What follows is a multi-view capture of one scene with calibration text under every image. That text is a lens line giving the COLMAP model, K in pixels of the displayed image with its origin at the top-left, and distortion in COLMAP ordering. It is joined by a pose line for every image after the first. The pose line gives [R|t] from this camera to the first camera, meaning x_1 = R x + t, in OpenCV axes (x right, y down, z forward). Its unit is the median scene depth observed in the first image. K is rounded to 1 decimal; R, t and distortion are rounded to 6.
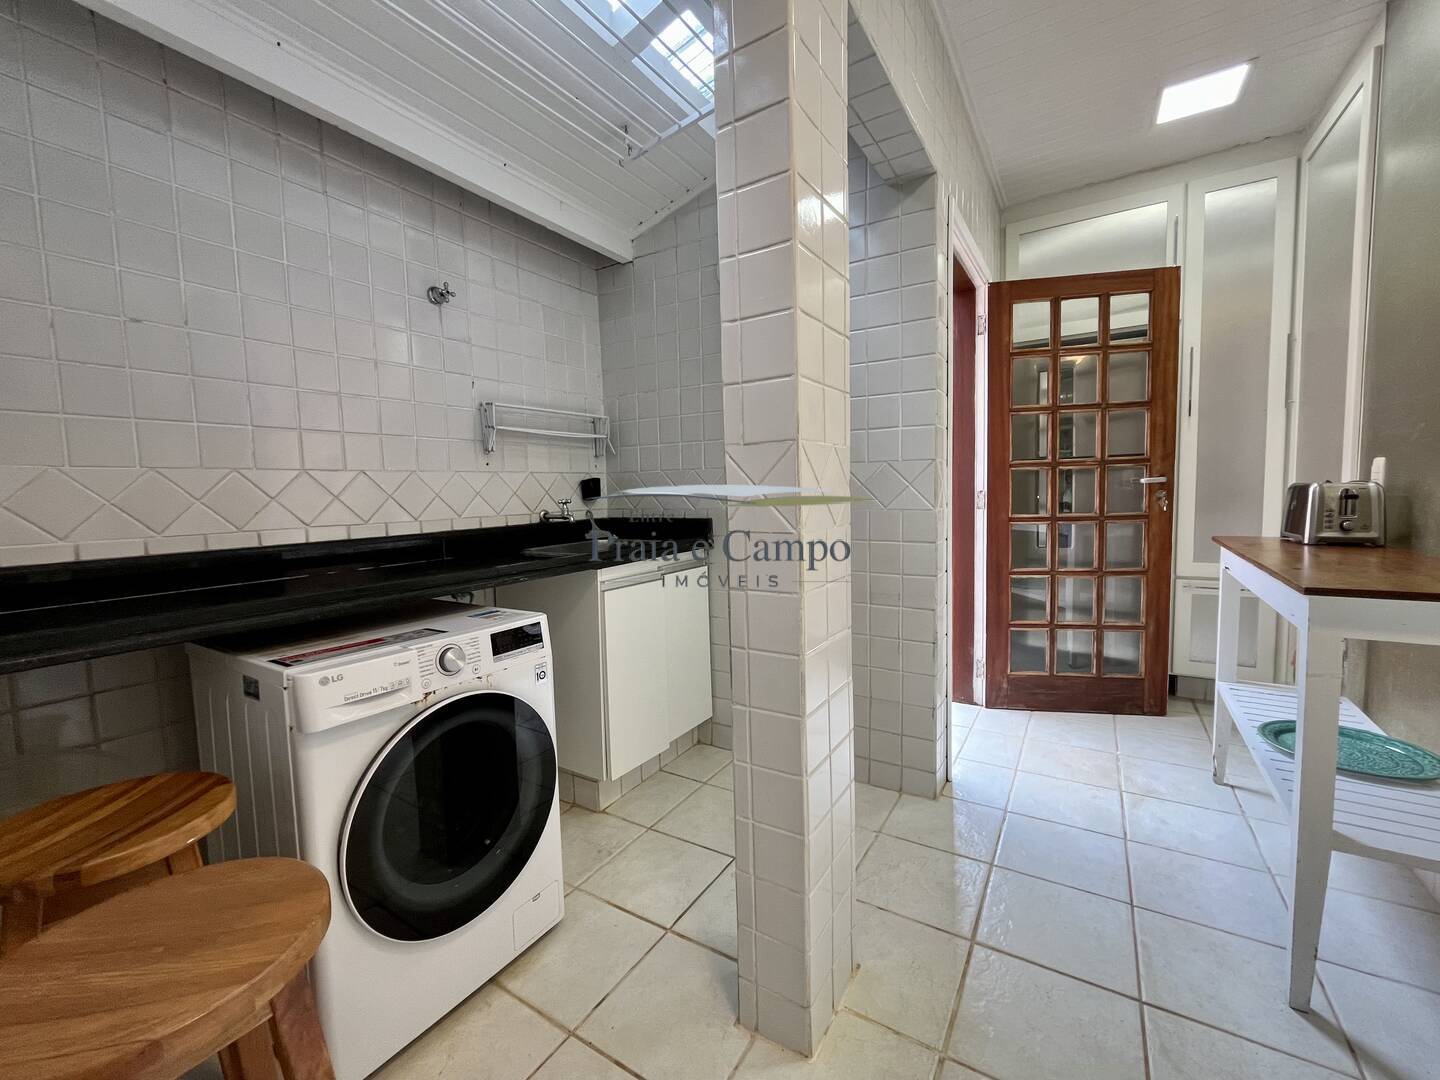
lens RADIAL K [[600.1, 0, 705.7], [0, 600.1, 539.1], [0, 0, 1]] dist [0.000803, -0.000145]
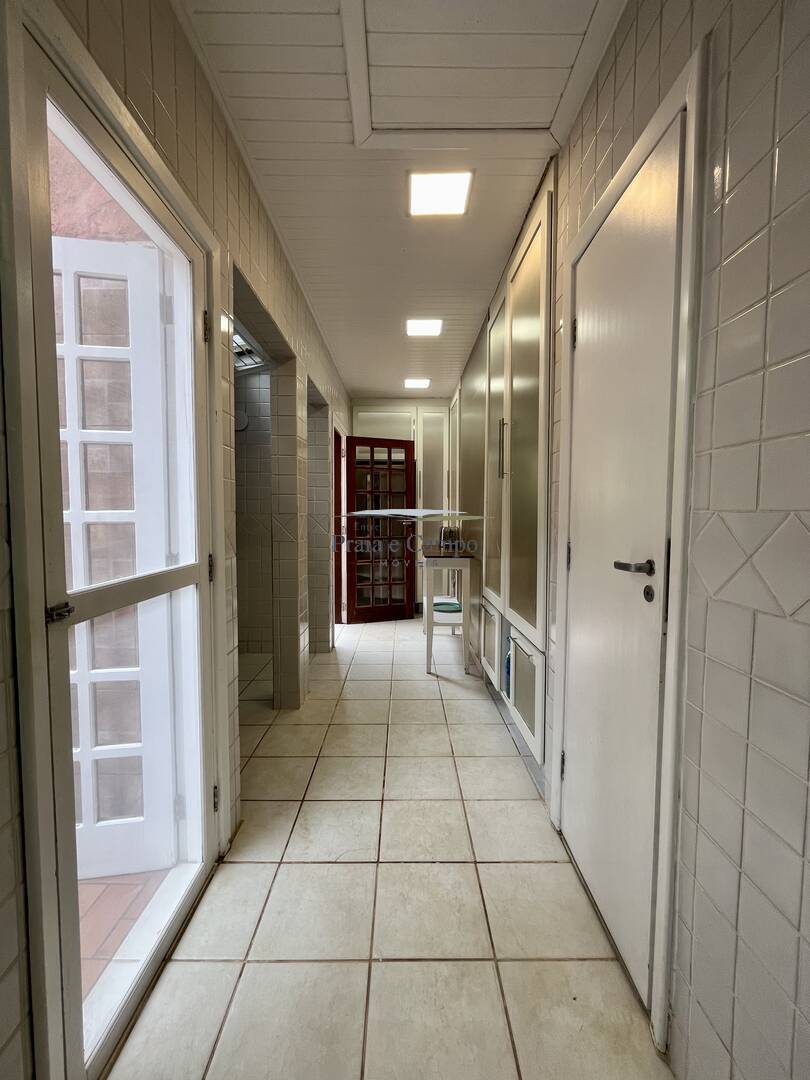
lens RADIAL K [[441.7, 0, 405.0], [0, 441.7, 540.0], [0, 0, 1]] dist [-0.002844, 0.000827]
pose [[0.837529, 0.004338, 0.546375, -0.272051], [0.014944, 0.999413, -0.030843, 0.027683], [-0.546188, 0.033997, 0.836972, -0.543867]]
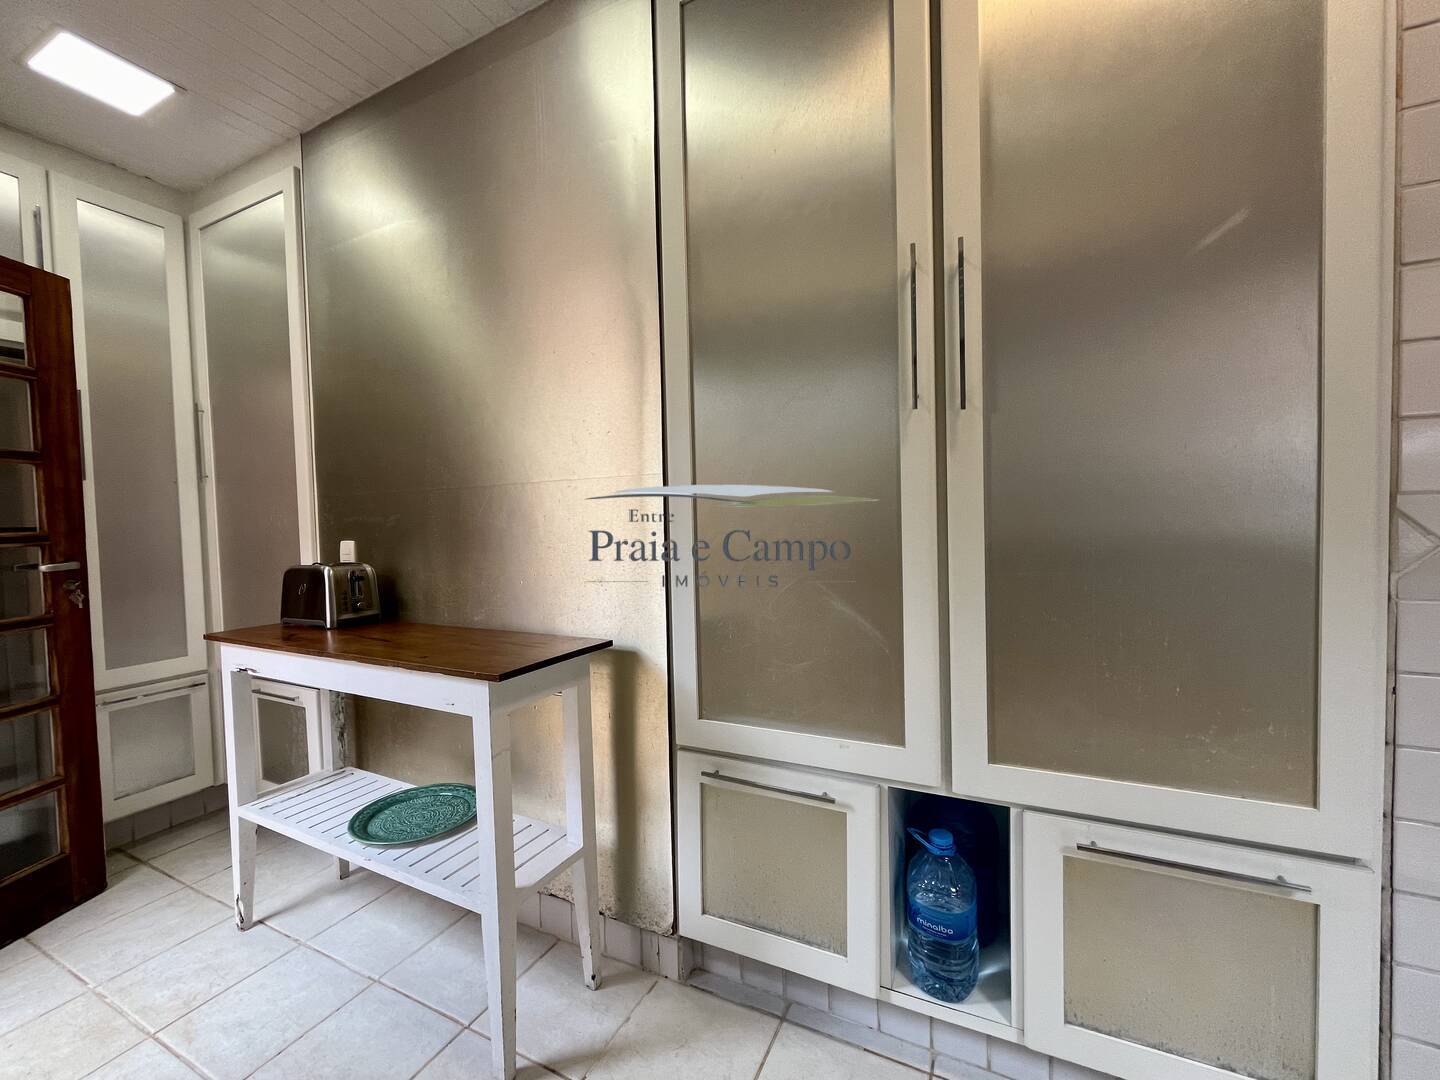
lens RADIAL K [[588.9, 0, 716.9], [0, 588.9, 538.2], [0, 0, 1]] dist [-0.002844, 0.000827]
pose [[-0.117669, 0.001660, 0.993051, -0.024799], [0.109269, 0.993948, 0.011286, -0.055574], [-0.987023, 0.109838, -0.117139, 0.320412]]
